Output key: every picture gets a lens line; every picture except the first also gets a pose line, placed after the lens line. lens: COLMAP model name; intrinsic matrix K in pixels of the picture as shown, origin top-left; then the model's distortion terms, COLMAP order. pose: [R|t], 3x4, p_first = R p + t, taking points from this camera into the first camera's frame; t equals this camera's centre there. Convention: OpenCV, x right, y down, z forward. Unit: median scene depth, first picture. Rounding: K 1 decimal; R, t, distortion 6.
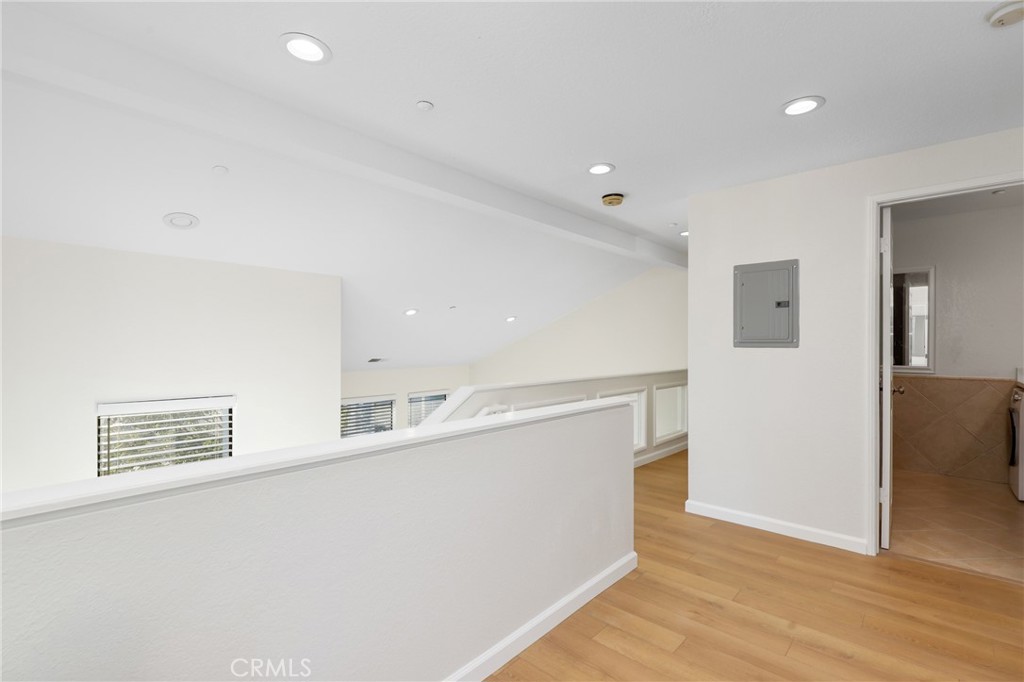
lens RADIAL K [[469.9, 0, 514.1], [0, 469.9, 343.7], [0, 0, 1]] dist [-0.002839, -0.000365]
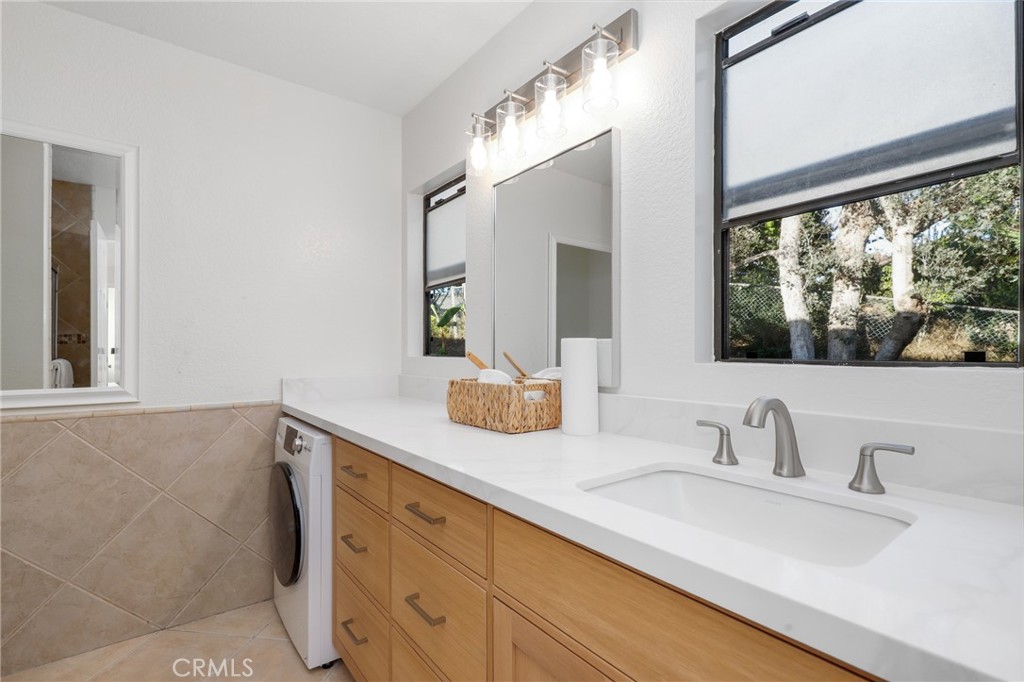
lens RADIAL K [[469.9, 0, 513.9], [0, 469.9, 347.0], [0, 0, 1]] dist [-0.002839, -0.000365]
pose [[0.188017, 0.002233, 0.982163, 0.566446], [0.002481, 0.999993, -0.002748, 0.015722], [-0.982163, 0.002953, 0.188010, 0.608649]]
